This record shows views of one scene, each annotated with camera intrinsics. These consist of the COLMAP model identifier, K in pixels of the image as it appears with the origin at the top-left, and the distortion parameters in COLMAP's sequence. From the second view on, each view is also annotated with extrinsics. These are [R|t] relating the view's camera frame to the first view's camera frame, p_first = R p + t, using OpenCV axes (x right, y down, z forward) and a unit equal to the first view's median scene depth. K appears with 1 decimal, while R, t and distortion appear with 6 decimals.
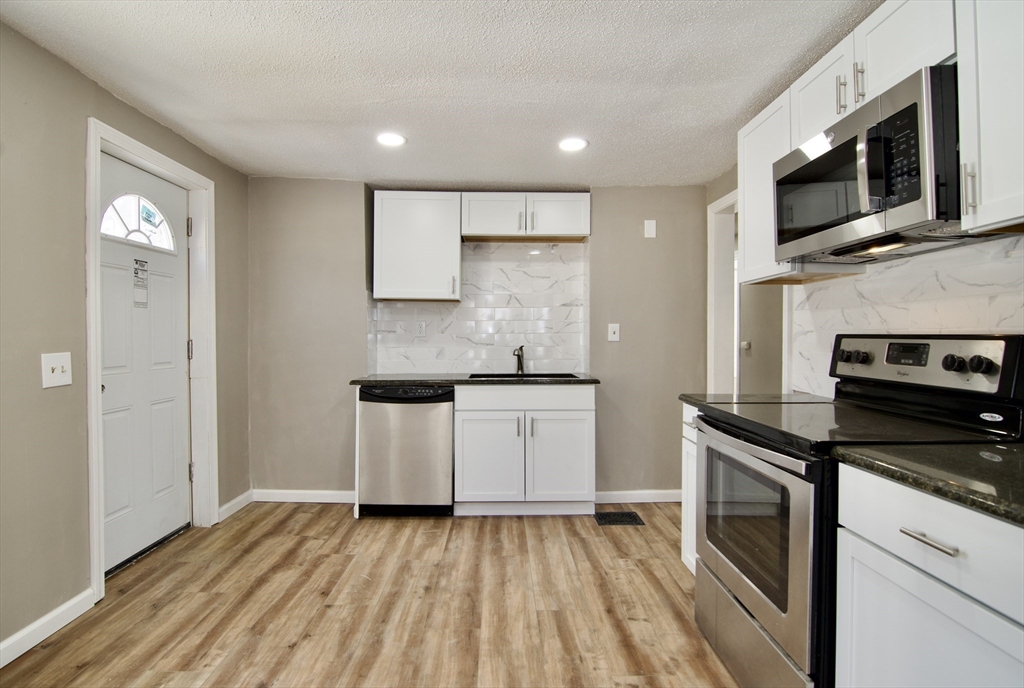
lens RADIAL K [[510.8, 0, 499.2], [0, 510.8, 339.2], [0, 0, 1]] dist [-0.012343, -0.001286]
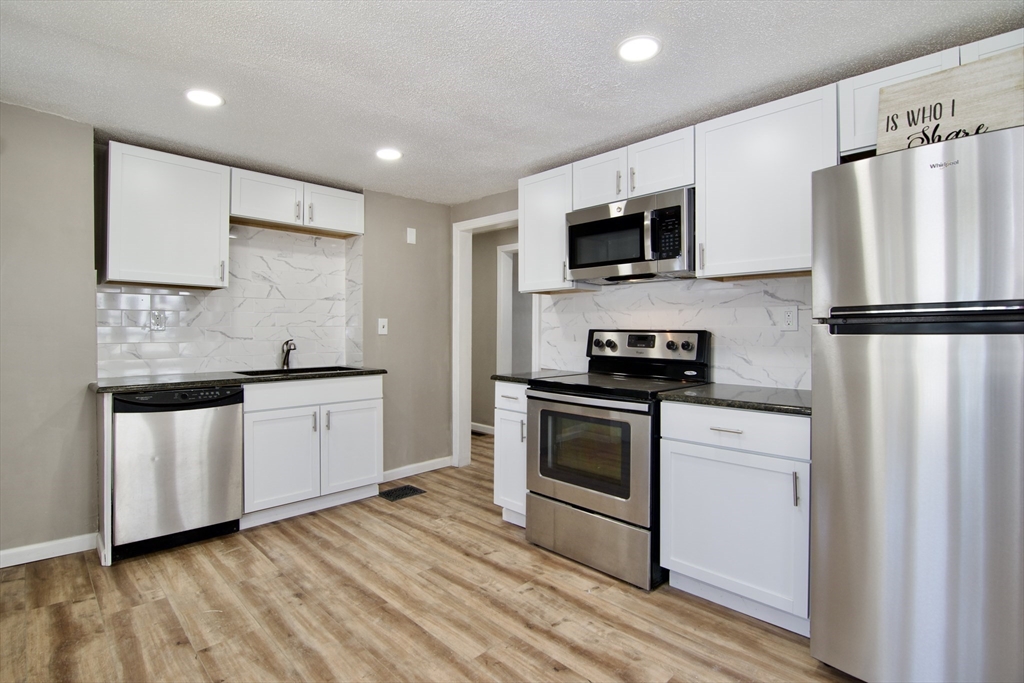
lens RADIAL K [[504.9, 0, 511.4], [0, 504.9, 334.3], [0, 0, 1]] dist [0.000162, -0.015084]
pose [[0.720036, -0.003761, 0.693927, -0.384218], [0.001121, 0.999990, 0.004257, -0.000936], [-0.693936, -0.002287, 0.720033, 0.036663]]
